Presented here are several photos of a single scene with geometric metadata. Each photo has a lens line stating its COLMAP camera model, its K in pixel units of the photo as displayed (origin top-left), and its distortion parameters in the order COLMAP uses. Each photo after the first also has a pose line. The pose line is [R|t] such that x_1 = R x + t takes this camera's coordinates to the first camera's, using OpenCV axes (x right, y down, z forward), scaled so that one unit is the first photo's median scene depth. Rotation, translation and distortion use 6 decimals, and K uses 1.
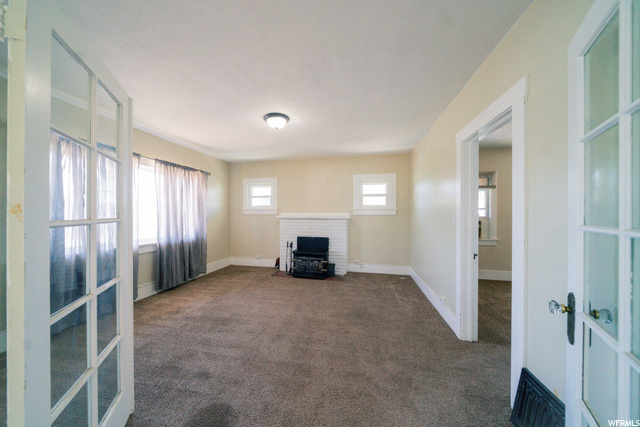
lens RADIAL K [[218.5, 0, 317.7], [0, 218.5, 213.2], [0, 0, 1]] dist [-0.000596, 0.000029]
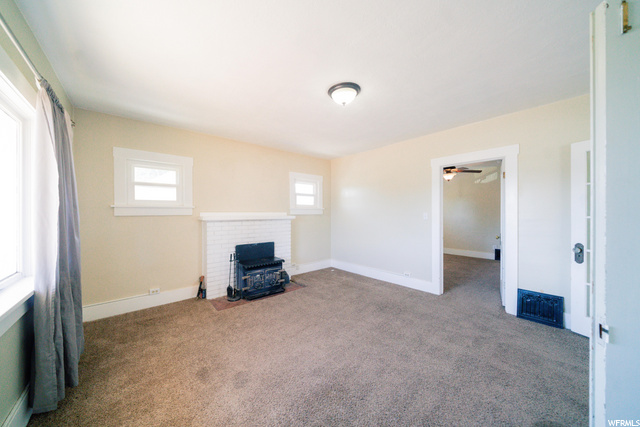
lens RADIAL K [[218.5, 0, 317.7], [0, 218.5, 213.2], [0, 0, 1]] dist [-0.000596, 0.000029]
pose [[0.603100, -0.009040, 0.797614, -0.530890], [-0.010369, 0.999762, 0.019171, -0.018123], [-0.797598, -0.019832, 0.602863, 0.356491]]
